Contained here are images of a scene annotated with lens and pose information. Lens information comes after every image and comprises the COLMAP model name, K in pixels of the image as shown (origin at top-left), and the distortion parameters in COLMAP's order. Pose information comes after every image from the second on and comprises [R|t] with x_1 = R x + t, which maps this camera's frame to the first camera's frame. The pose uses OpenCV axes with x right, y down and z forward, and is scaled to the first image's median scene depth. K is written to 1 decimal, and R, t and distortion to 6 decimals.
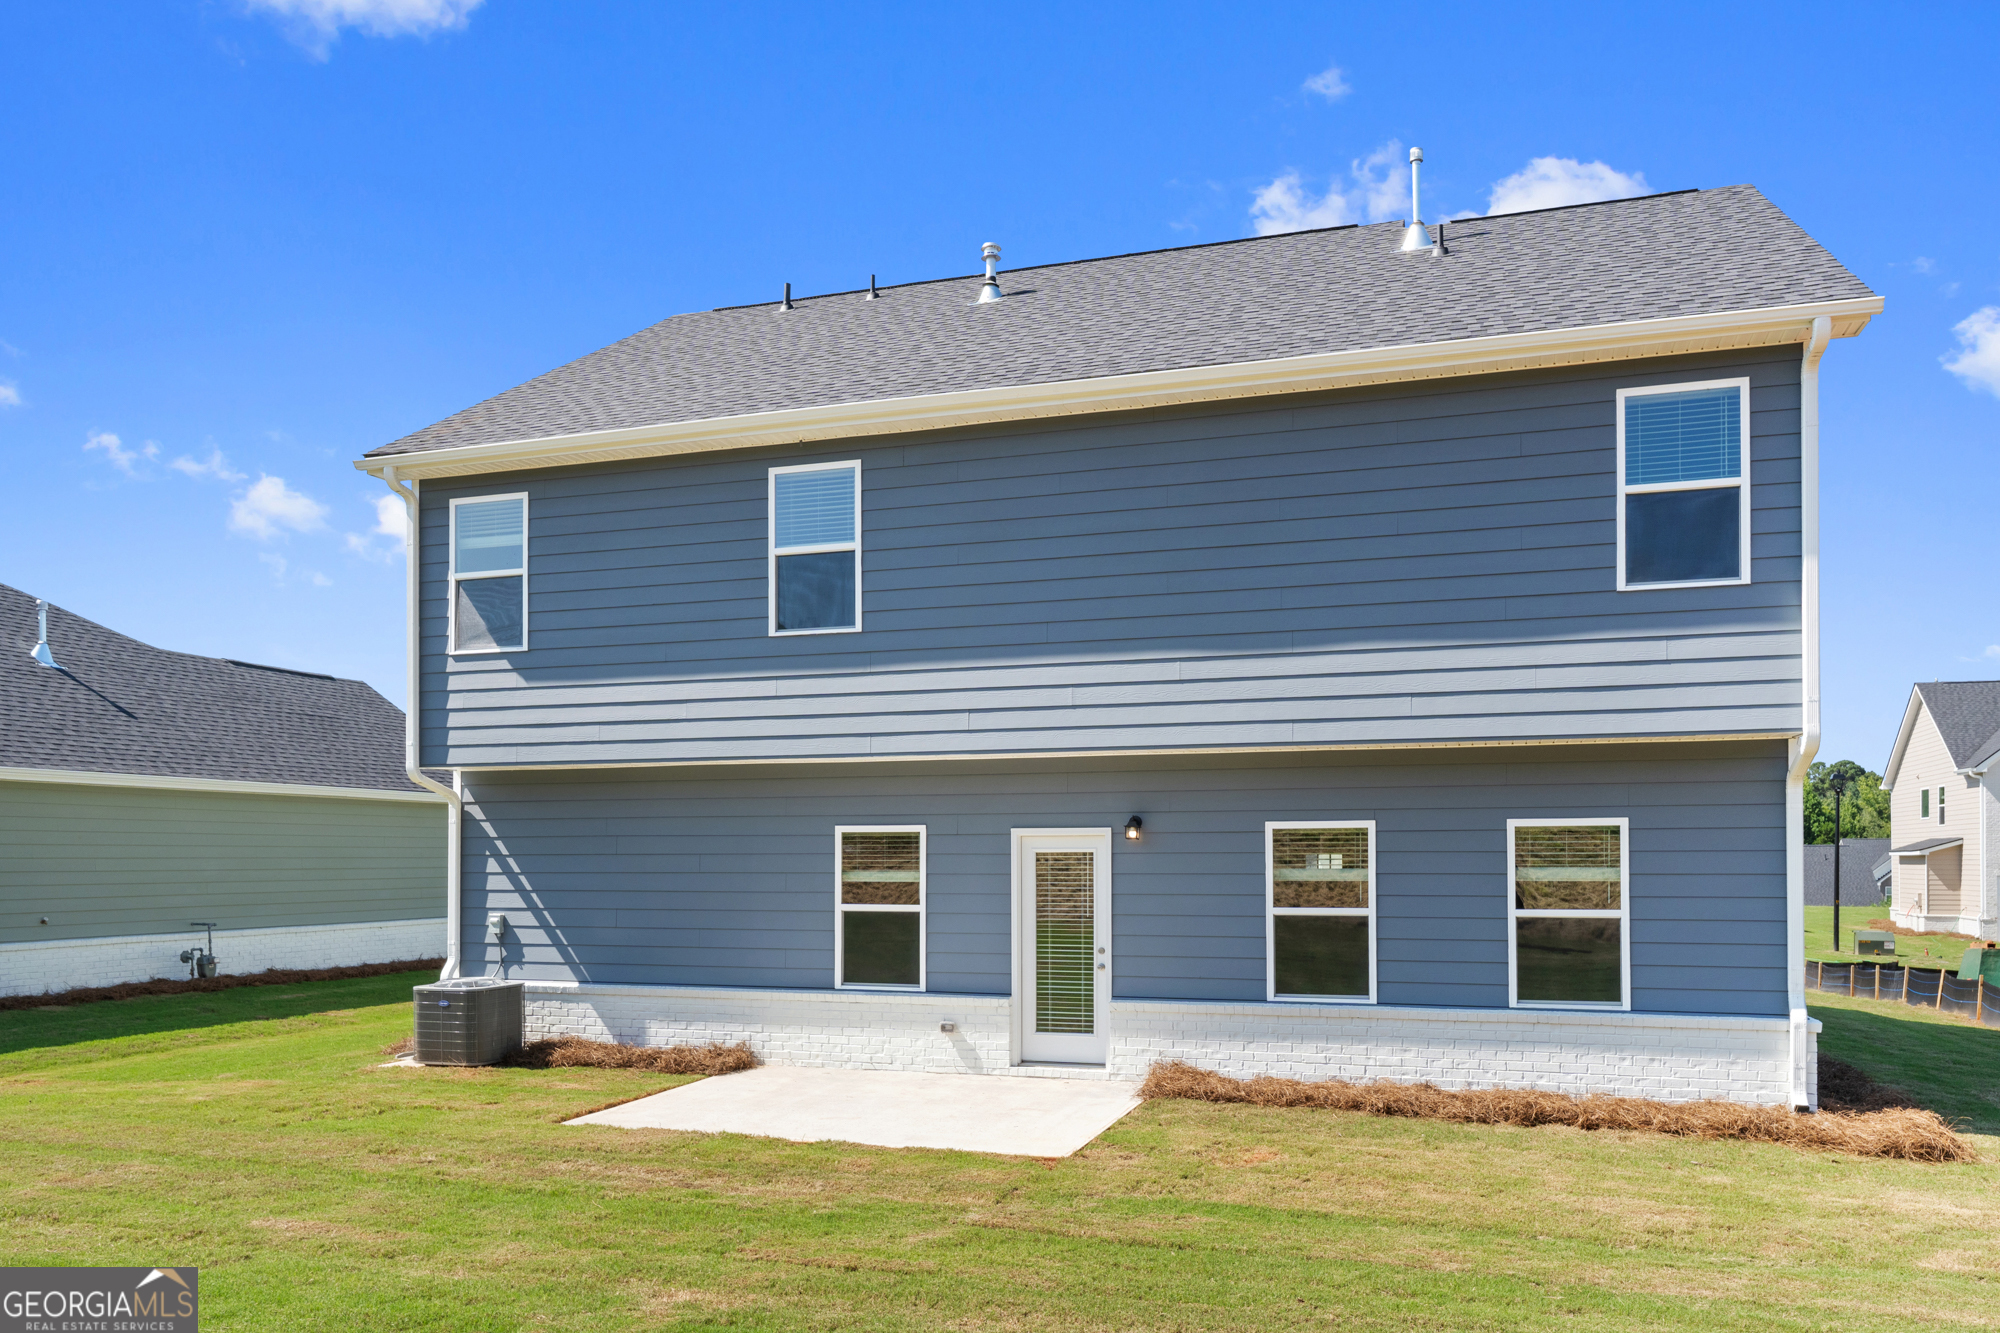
lens RADIAL K [[1202.8, 0, 1000.8], [0, 1202.8, 664.8], [0, 0, 1]] dist [-0.018114, 0.000184]
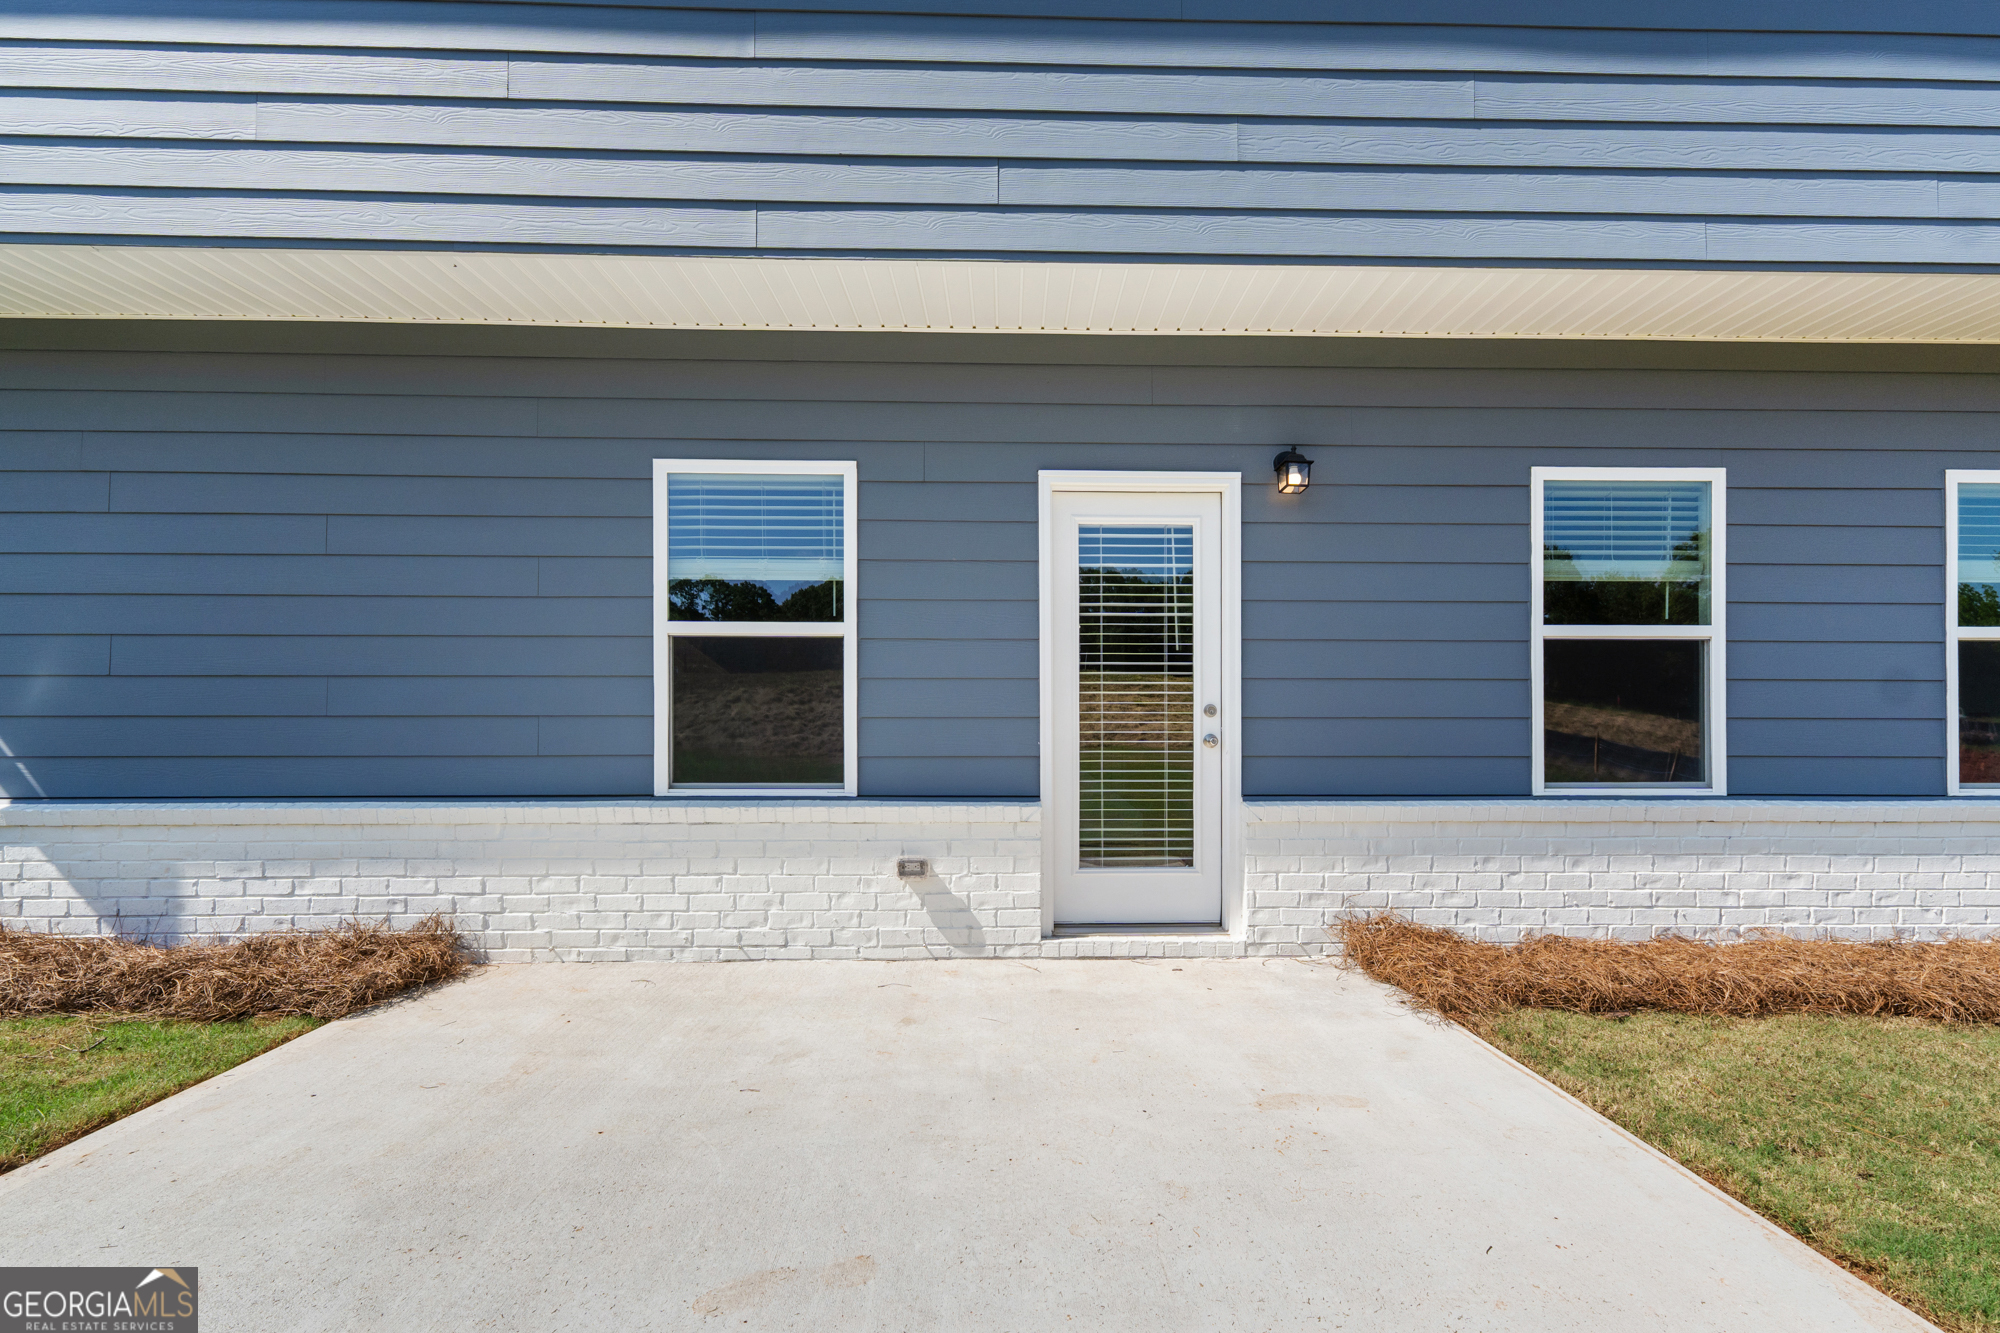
lens RADIAL K [[840.8, 0, 1000.4], [0, 840.8, 674.5], [0, 0, 1]] dist [0.001848, 0.000046]
pose [[0.956149, 0.012870, 0.292597, -0.109039], [-0.051006, 0.991085, 0.123082, 0.180386], [-0.288404, -0.132608, 0.948282, 0.674648]]
